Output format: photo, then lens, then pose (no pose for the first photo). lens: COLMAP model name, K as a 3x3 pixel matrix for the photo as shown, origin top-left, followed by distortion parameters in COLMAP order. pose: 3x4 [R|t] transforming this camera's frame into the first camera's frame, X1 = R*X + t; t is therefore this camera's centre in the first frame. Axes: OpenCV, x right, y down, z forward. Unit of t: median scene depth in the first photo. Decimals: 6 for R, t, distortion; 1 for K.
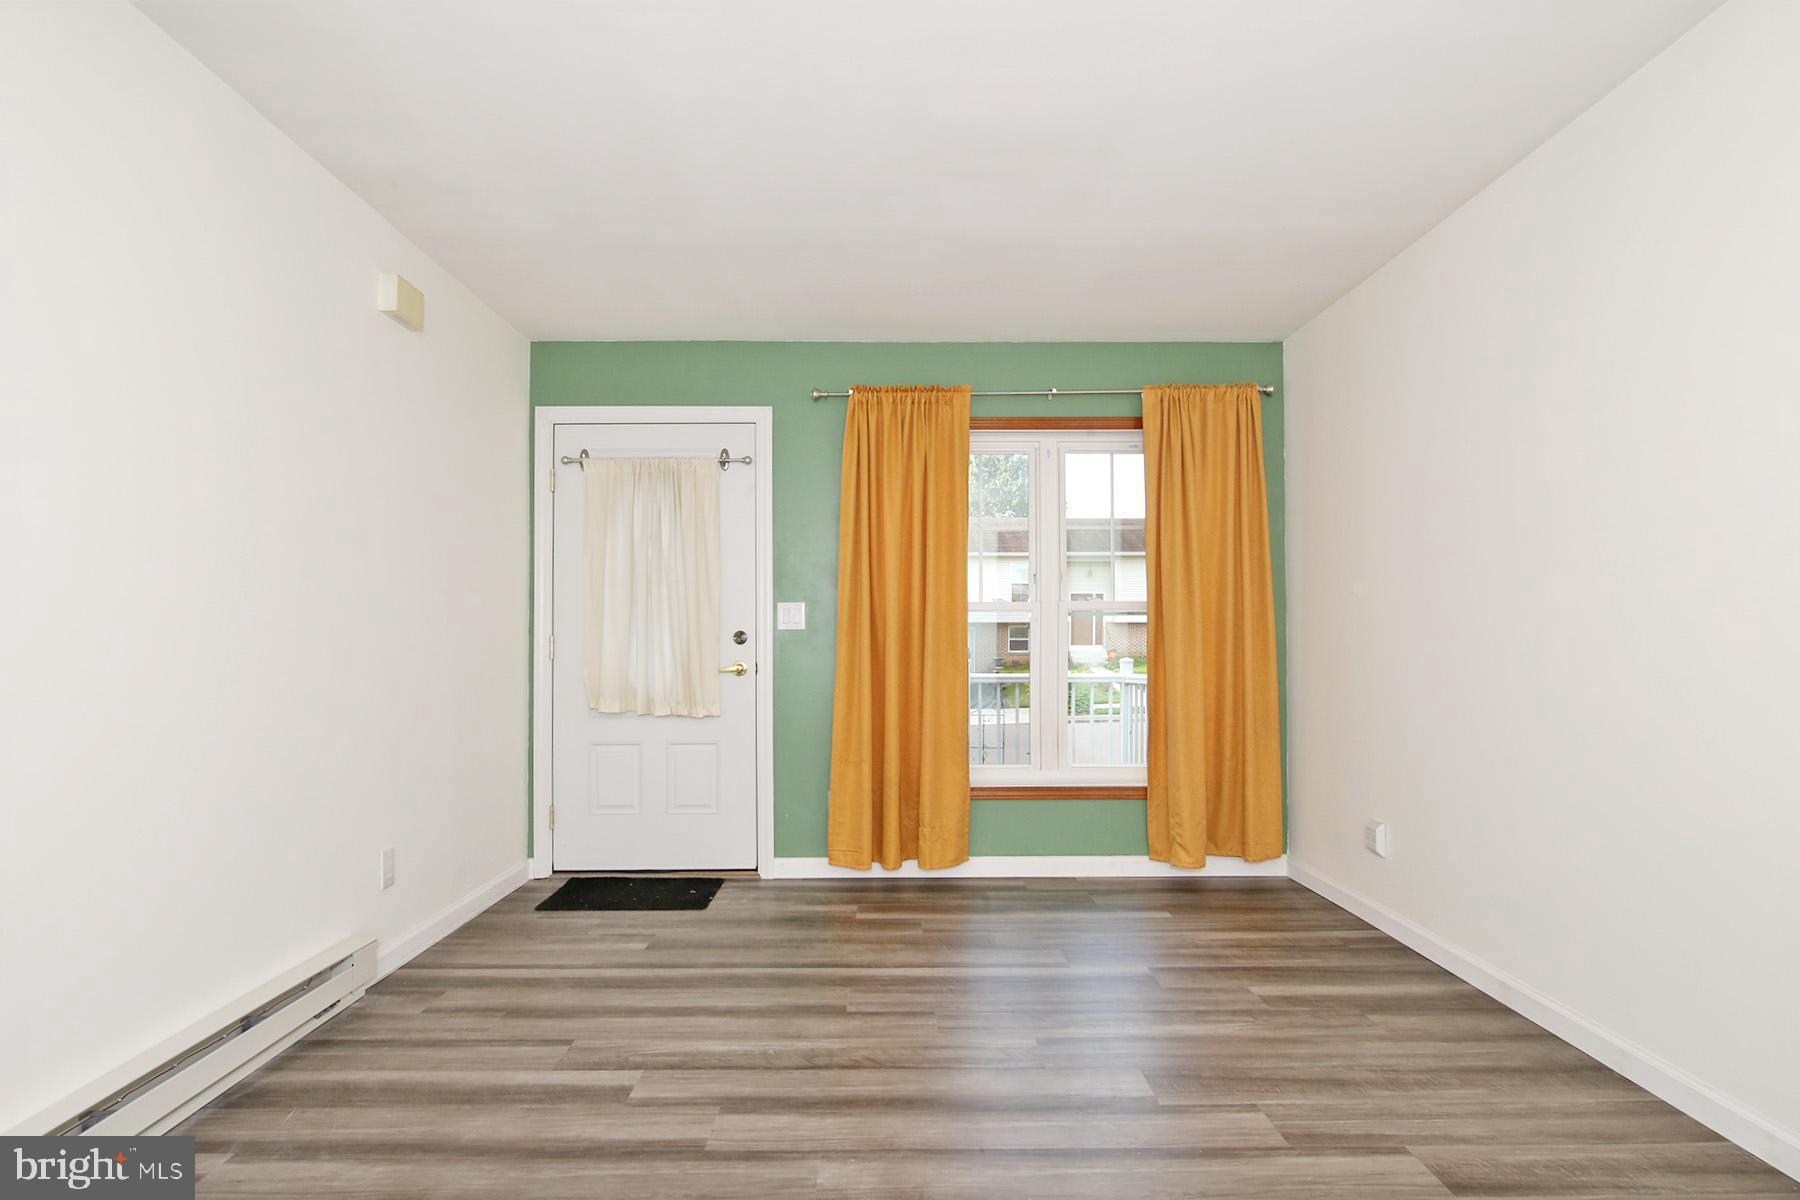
lens RADIAL K [[901.5, 0, 901.8], [0, 901.5, 602.6], [0, 0, 1]] dist [-0.009519, -0.001337]
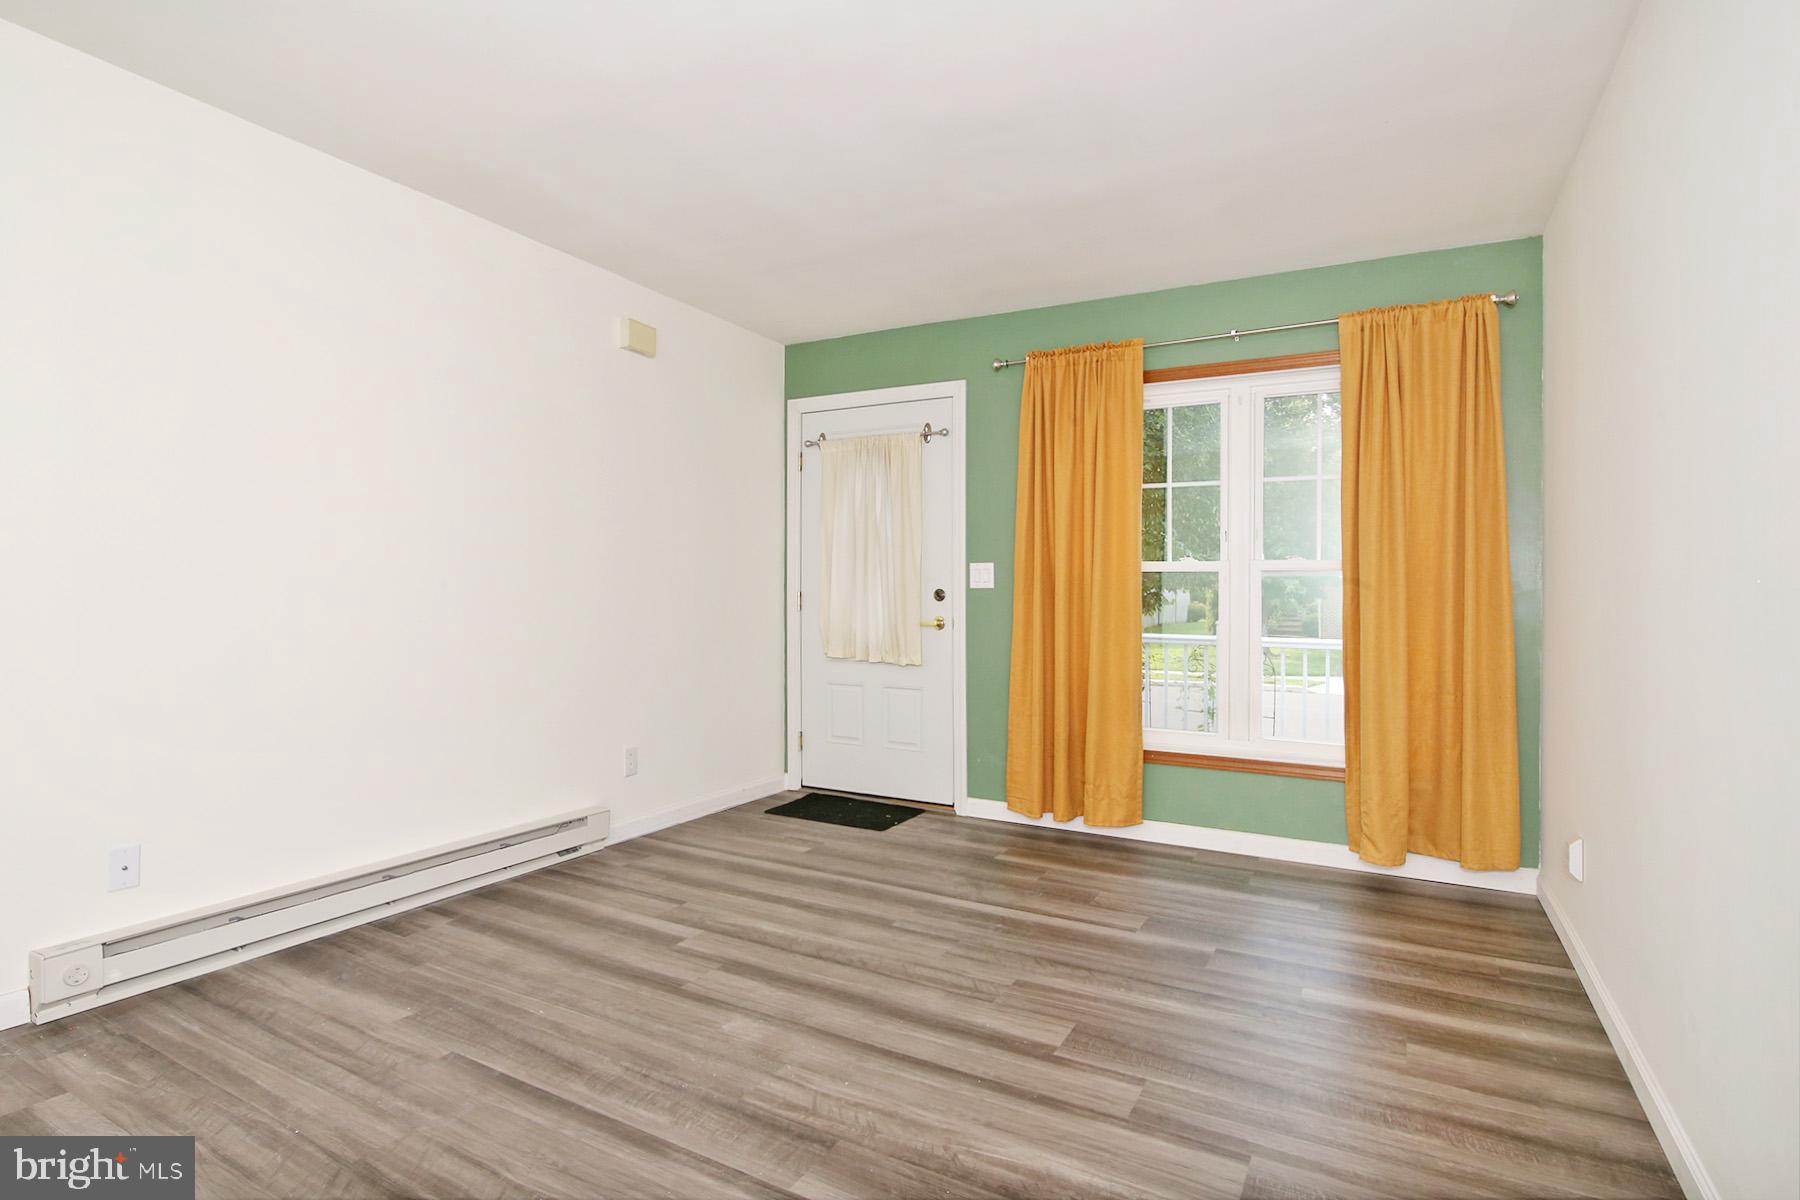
lens RADIAL K [[901.5, 0, 901.0], [0, 901.5, 590.1], [0, 0, 1]] dist [-0.009519, -0.001337]
pose [[0.872593, 0.010784, -0.488329, 0.330723], [0.005372, 0.999484, 0.031672, -0.002084], [0.488418, -0.030260, 0.872085, 0.018906]]
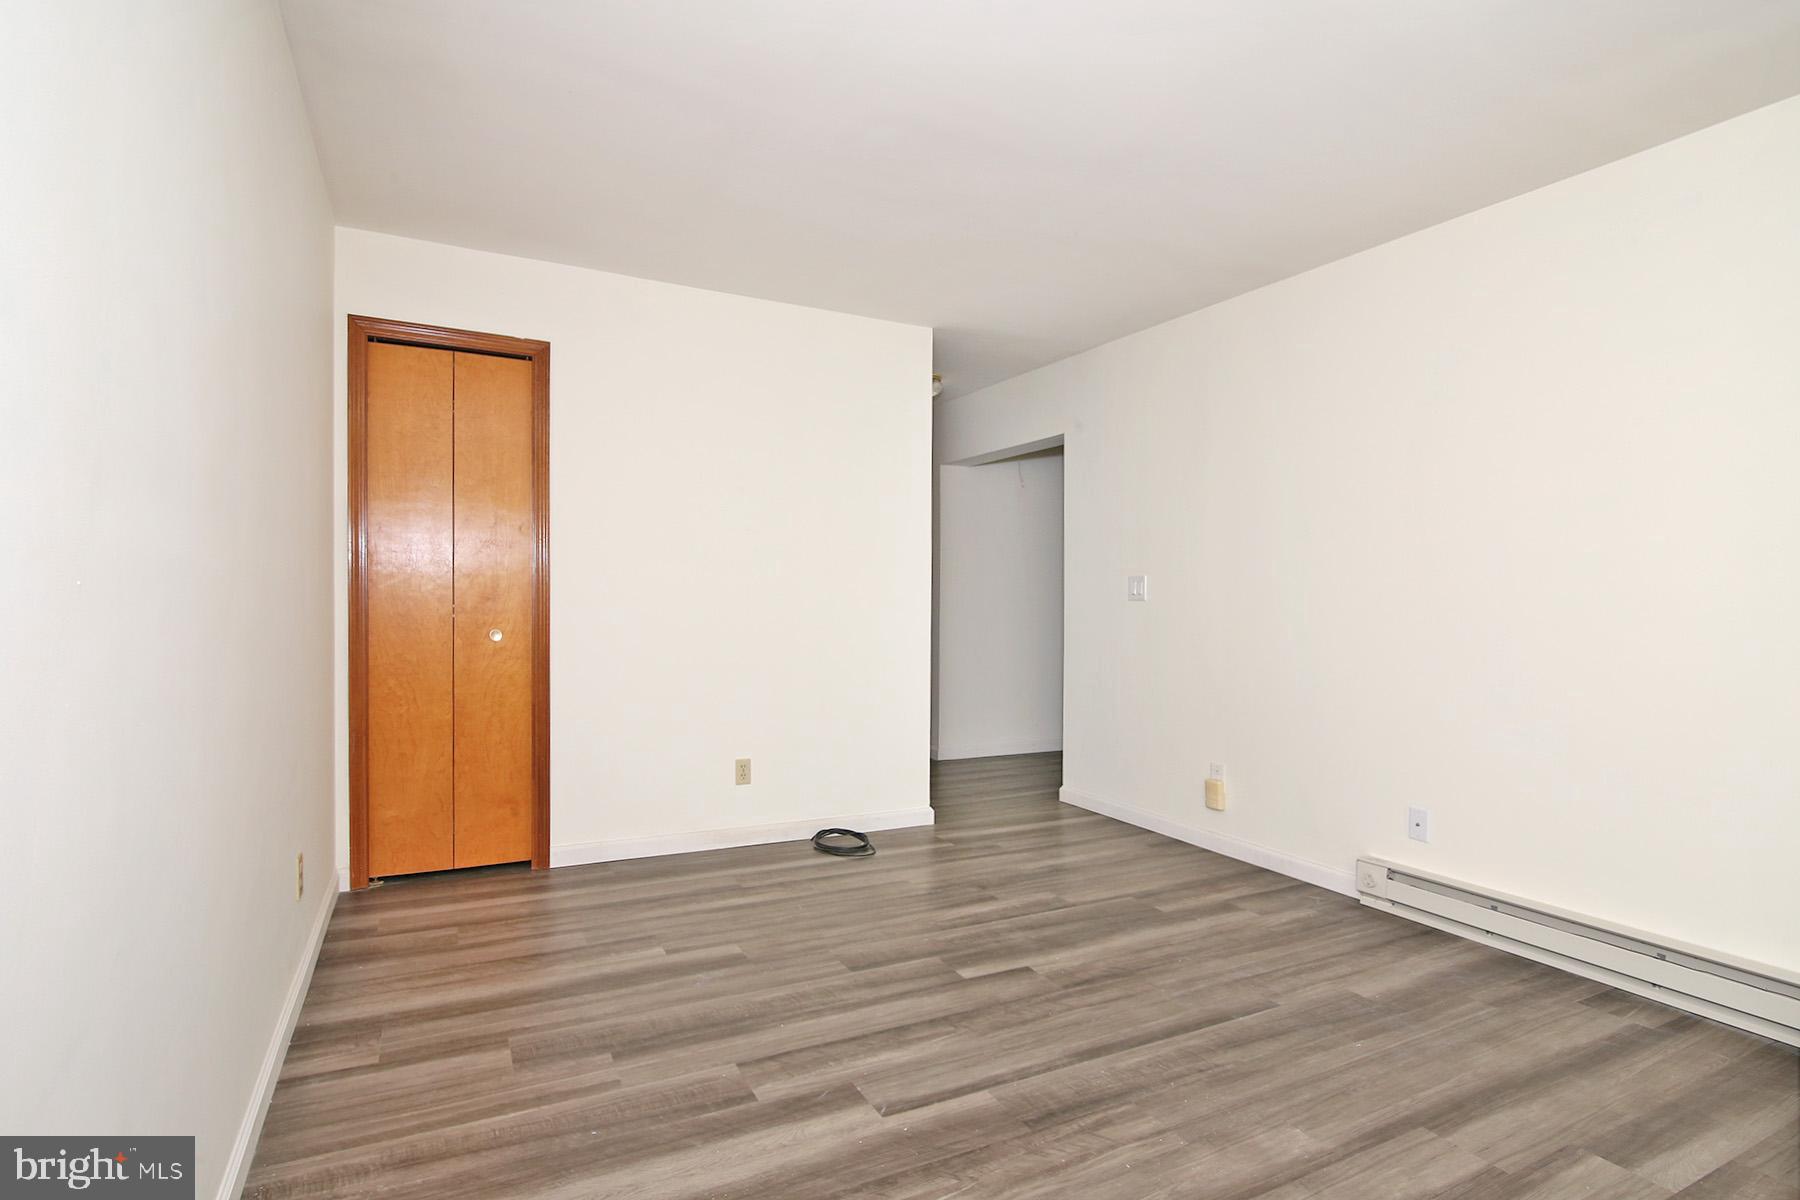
lens RADIAL K [[901.5, 0, 894.4], [0, 901.5, 603.8], [0, 0, 1]] dist [-0.009519, -0.001337]
pose [[-0.888555, -0.003649, -0.458756, 0.371370], [0.008675, 0.999656, -0.024753, 0.019465], [0.458688, -0.025974, -0.888217, 0.787192]]
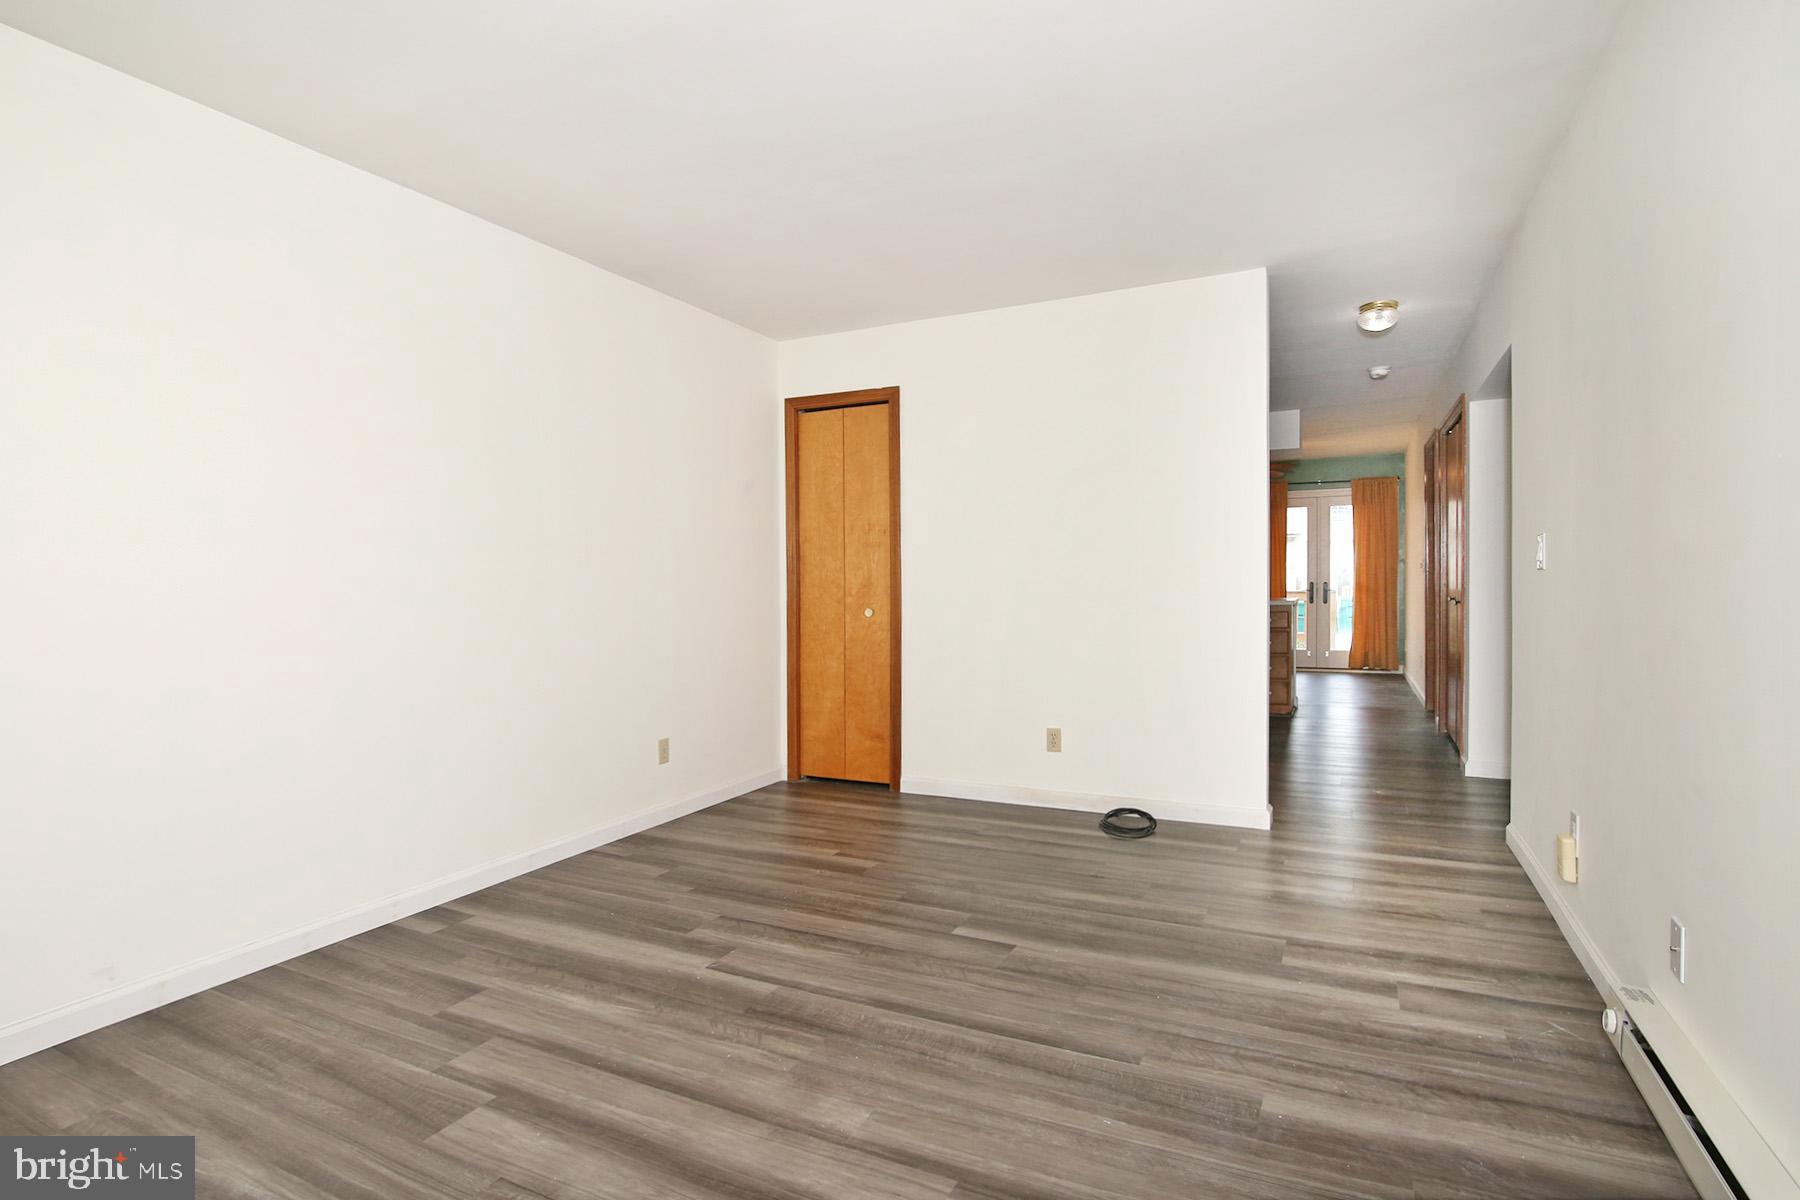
lens RADIAL K [[901.5, 0, 902.2], [0, 901.5, 597.4], [0, 0, 1]] dist [-0.009519, -0.001337]
pose [[-0.892830, 0.014420, 0.450164, -0.273207], [0.005479, 0.999761, -0.021158, 0.031302], [-0.450361, -0.016424, -0.892695, 0.867301]]
